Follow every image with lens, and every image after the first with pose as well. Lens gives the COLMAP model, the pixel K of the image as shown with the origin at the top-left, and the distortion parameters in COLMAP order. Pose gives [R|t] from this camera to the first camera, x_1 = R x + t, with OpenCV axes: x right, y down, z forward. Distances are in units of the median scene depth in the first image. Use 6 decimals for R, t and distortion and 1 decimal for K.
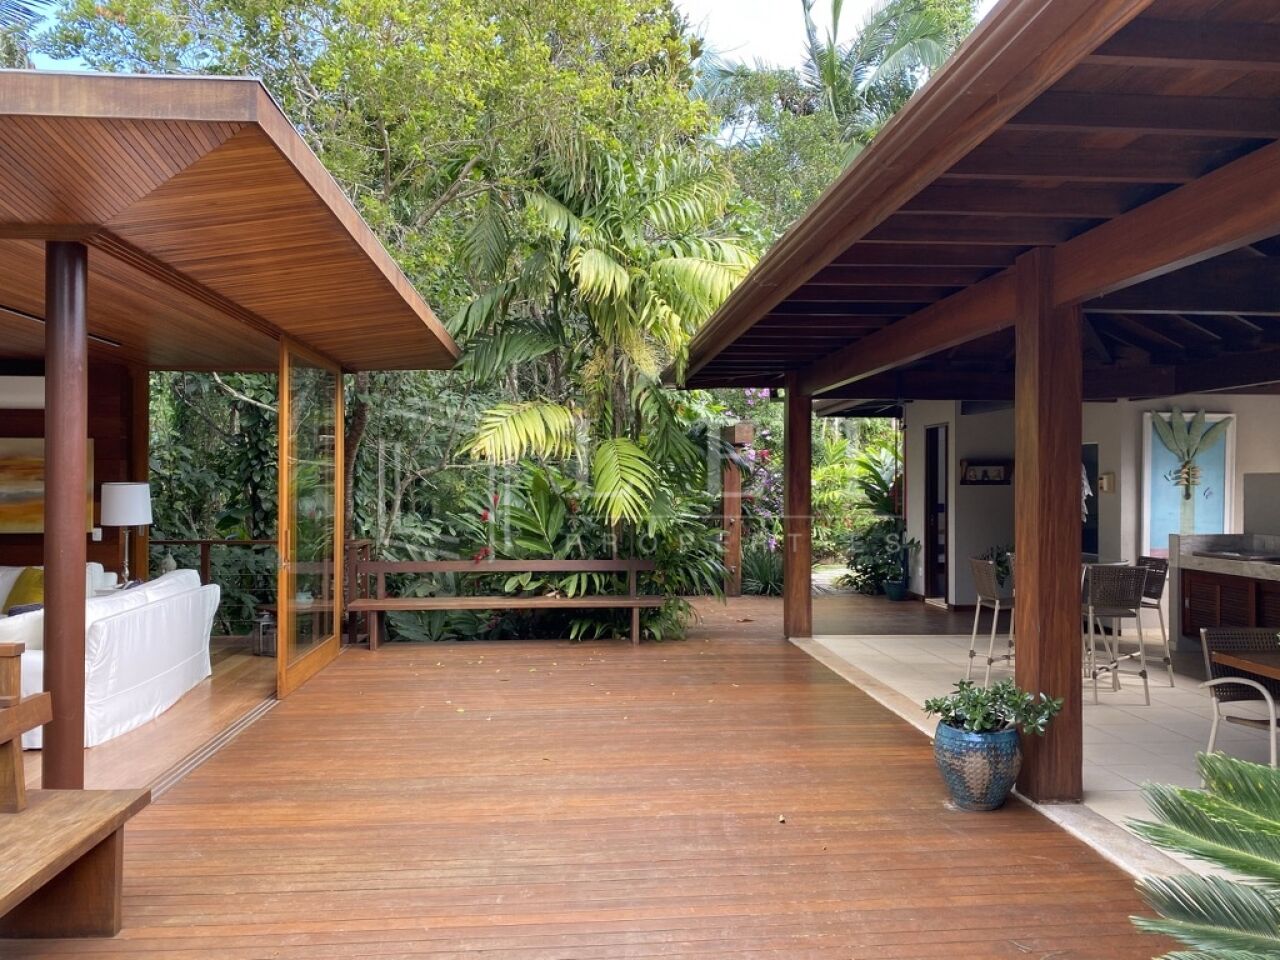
lens RADIAL K [[976.7, 0, 646.0], [0, 976.7, 471.2], [0, 0, 1]] dist [0.063532, -0.076911]
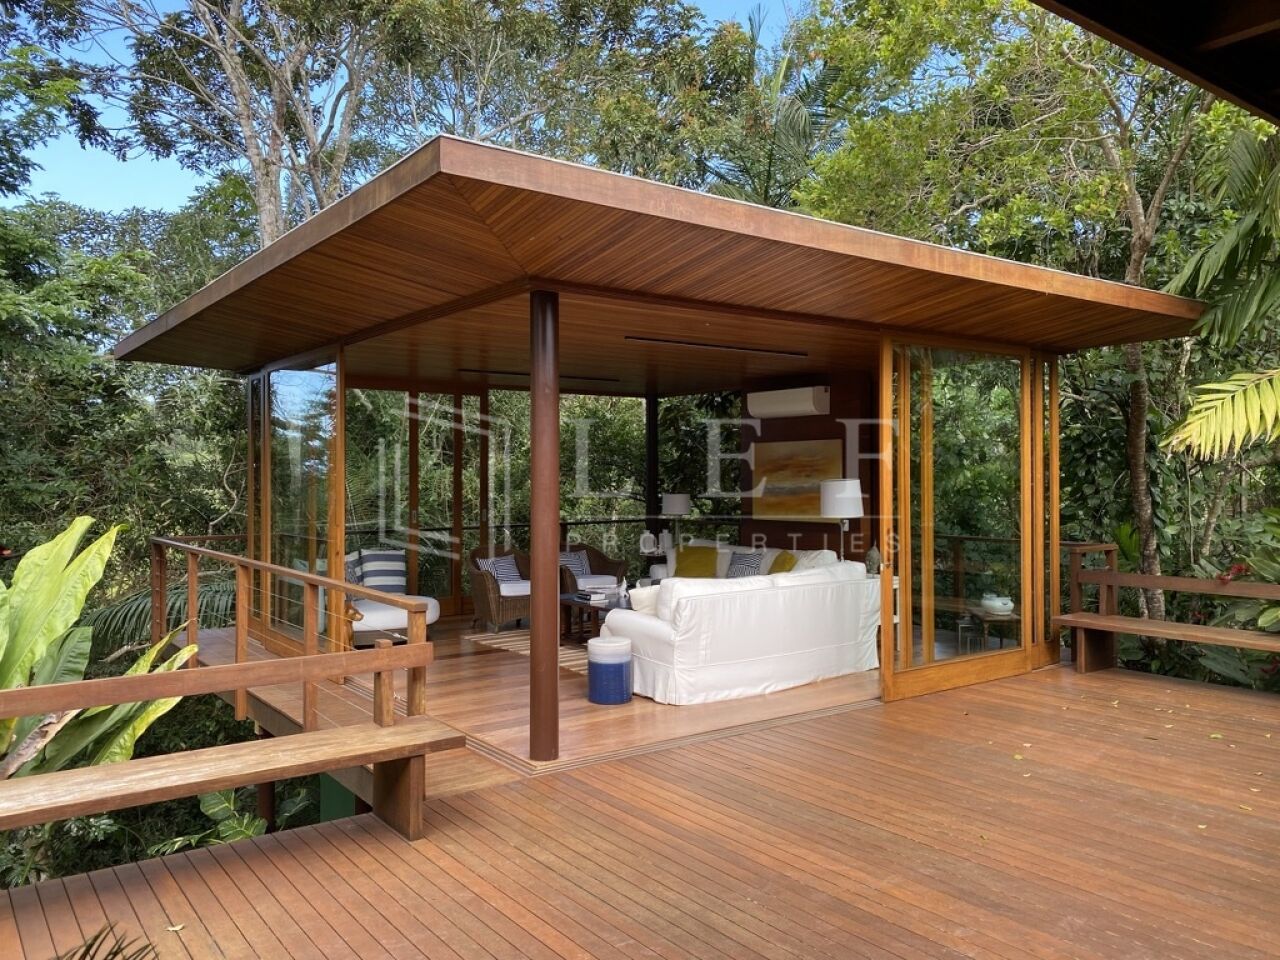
lens RADIAL K [[976.7, 0, 639.9], [0, 976.7, 468.6], [0, 0, 1]] dist [0.063532, -0.076911]
pose [[0.525422, -0.008140, -0.850803, 0.255719], [0.013091, 0.999913, -0.001482, -0.001215], [0.850741, -0.010359, 0.525483, 0.215596]]
